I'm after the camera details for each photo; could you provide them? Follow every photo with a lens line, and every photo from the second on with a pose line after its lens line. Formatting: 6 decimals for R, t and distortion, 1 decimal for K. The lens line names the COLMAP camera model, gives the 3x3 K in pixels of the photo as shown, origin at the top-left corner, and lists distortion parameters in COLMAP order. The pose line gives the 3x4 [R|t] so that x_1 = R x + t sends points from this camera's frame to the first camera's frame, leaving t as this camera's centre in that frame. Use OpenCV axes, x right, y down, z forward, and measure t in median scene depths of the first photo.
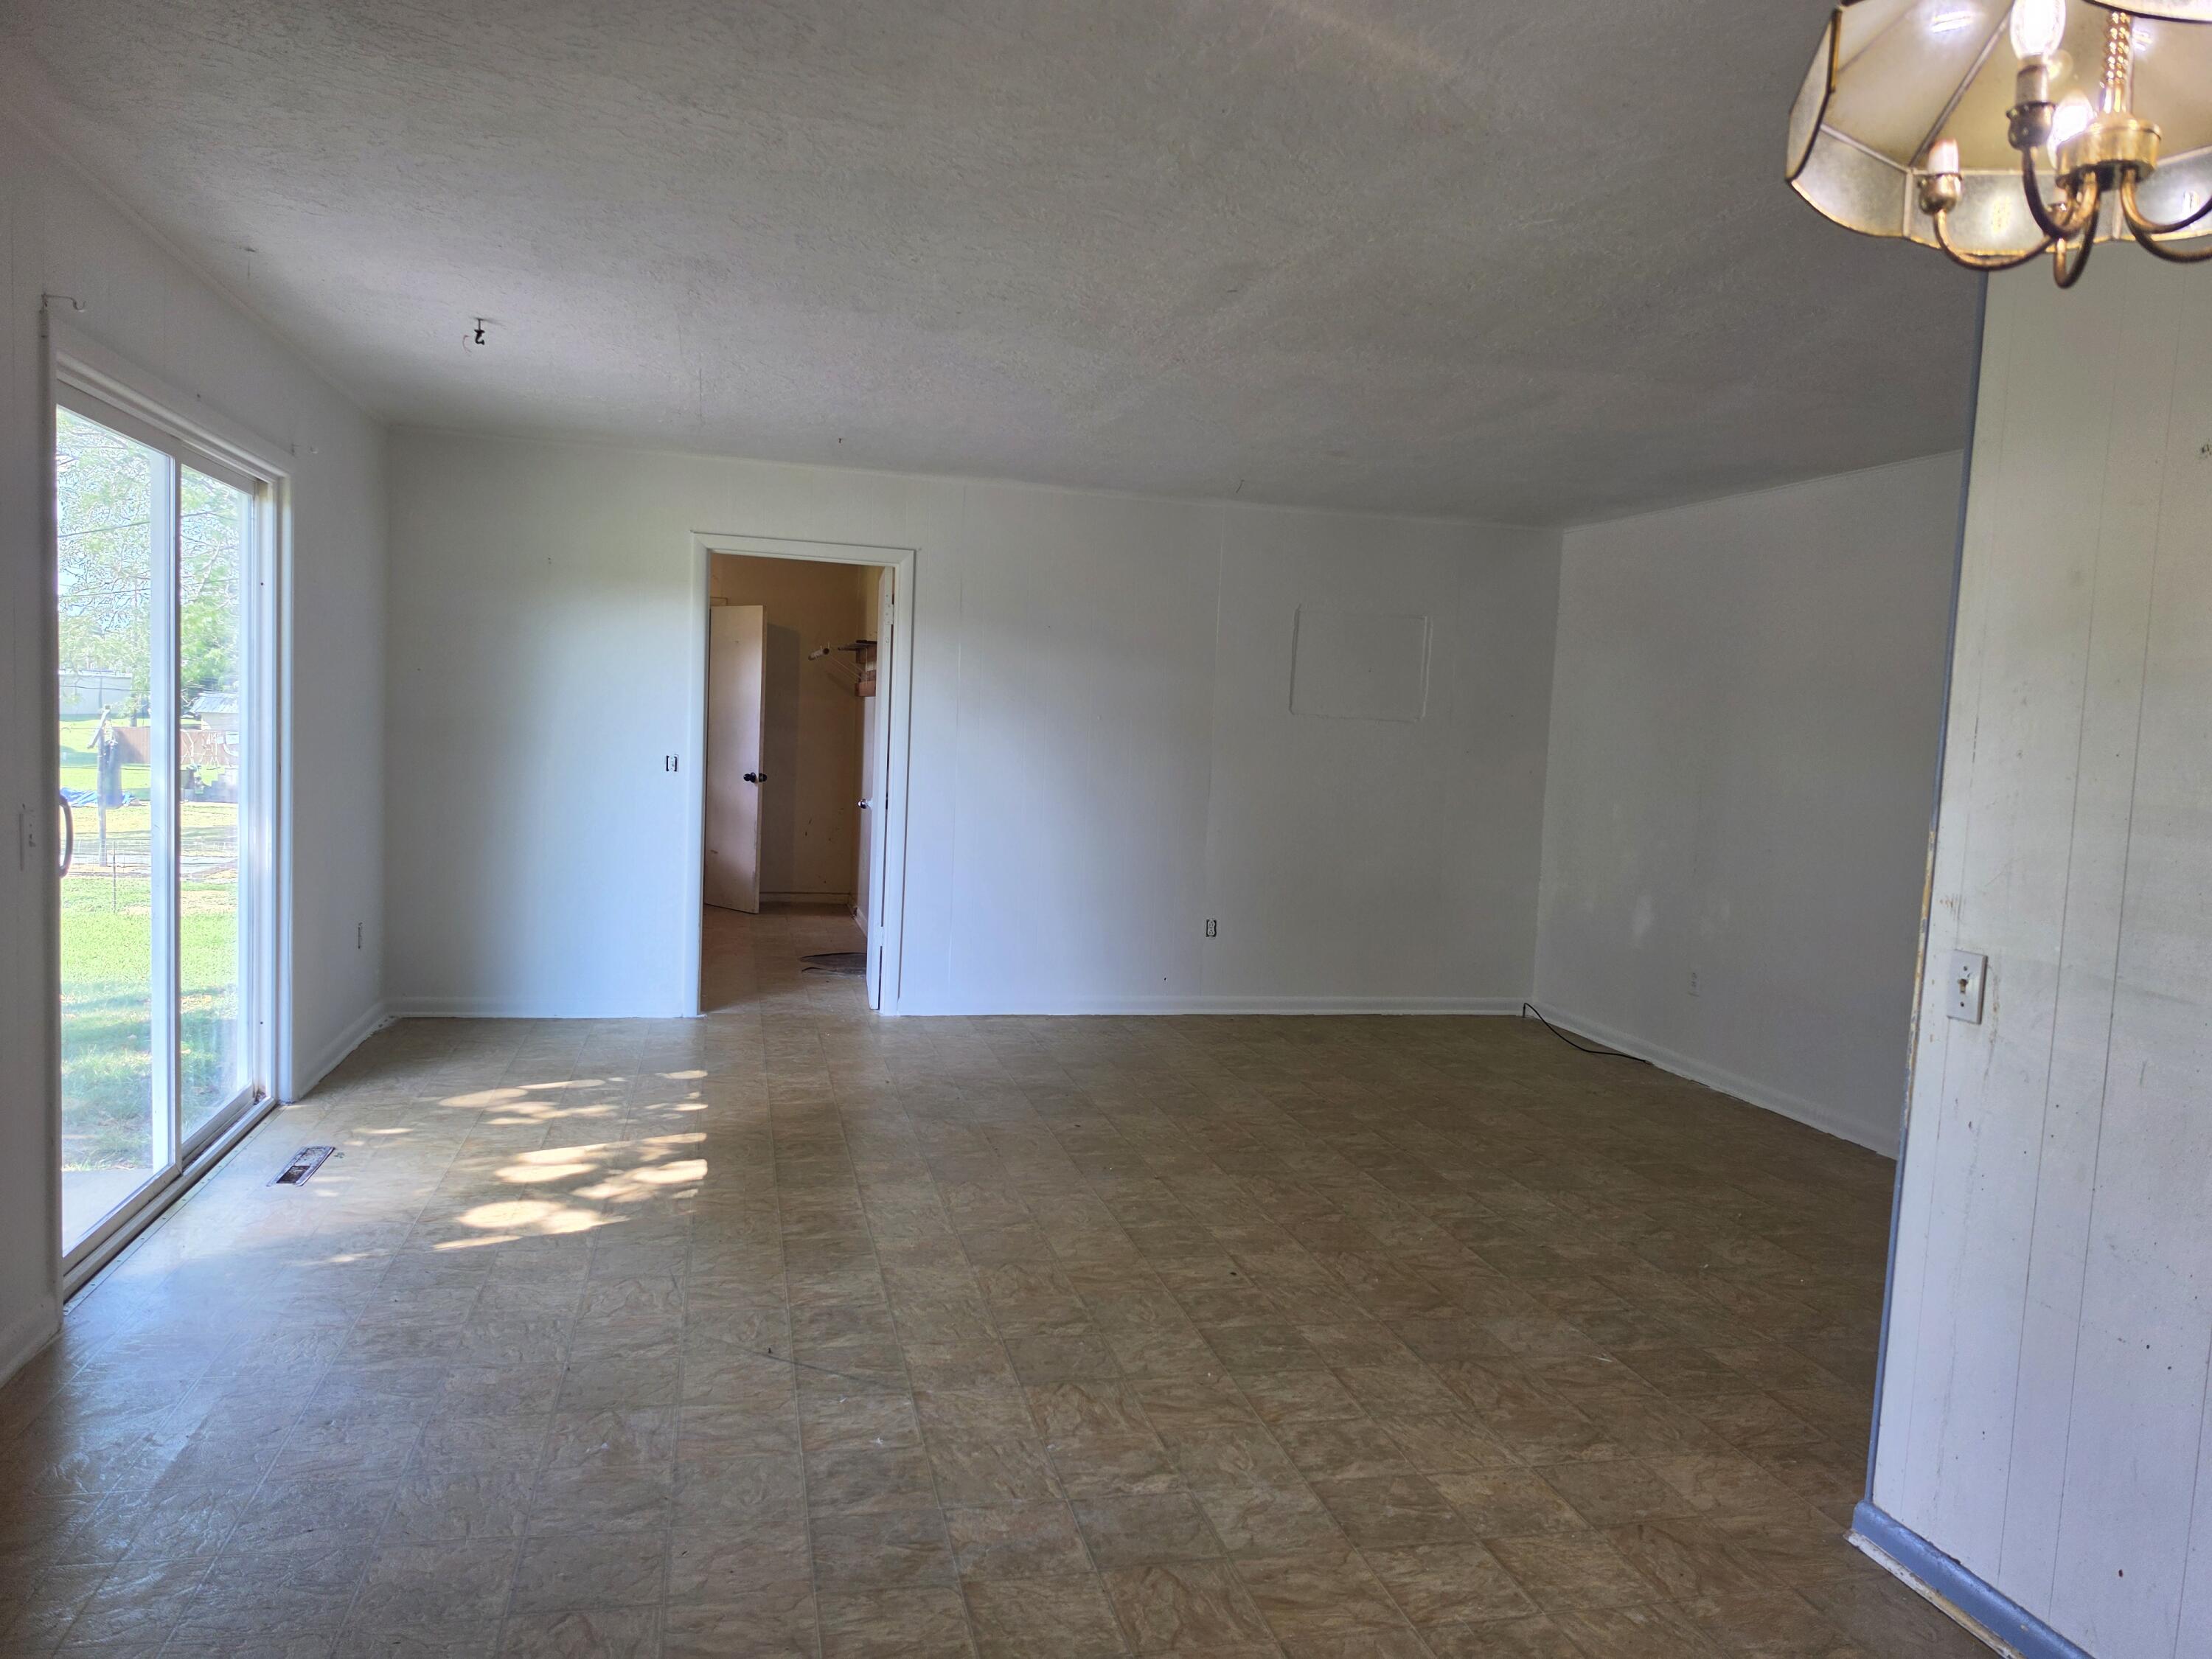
lens RADIAL K [[1491.0, 0, 1100.9], [0, 1491.0, 832.5], [0, 0, 1]] dist [0.020883, -0.011232]
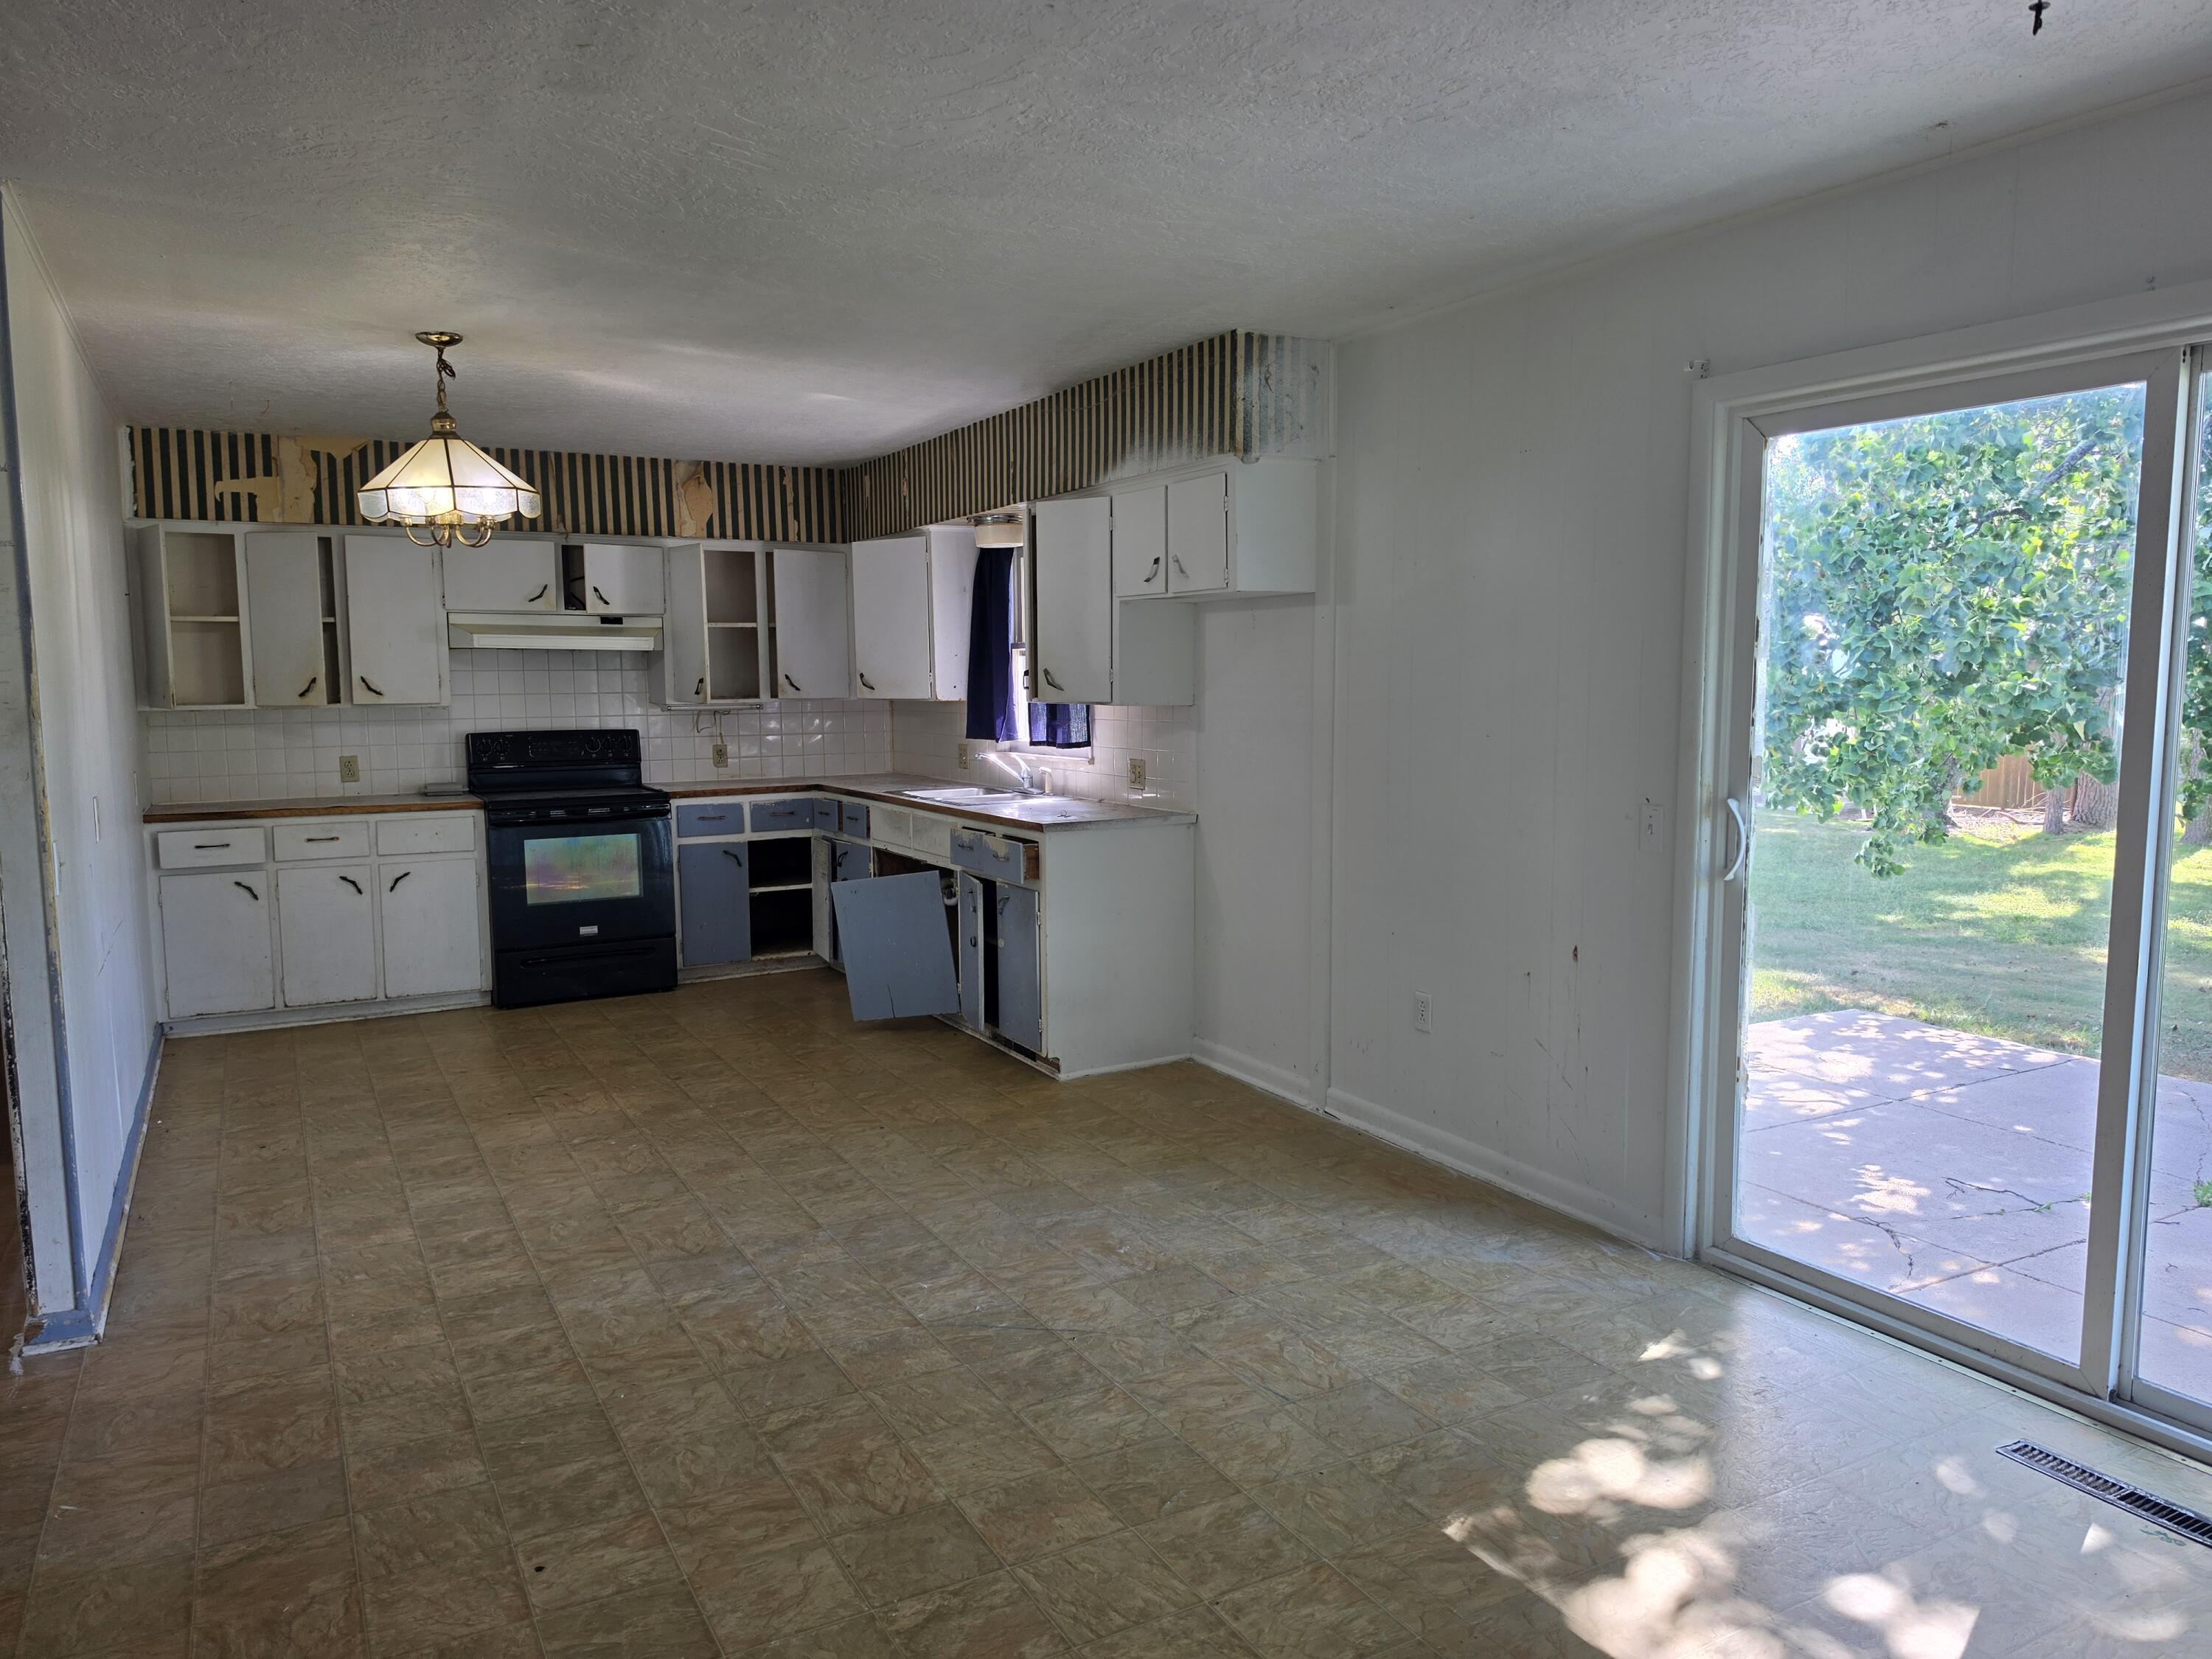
lens RADIAL K [[1491.0, 0, 1109.0], [0, 1491.0, 831.3], [0, 0, 1]] dist [0.020883, -0.011232]
pose [[-0.962332, -0.015681, -0.271426, 0.044589], [-0.063117, 0.983946, 0.166933, -0.173520], [0.264451, 0.177776, -0.947872, 2.118922]]
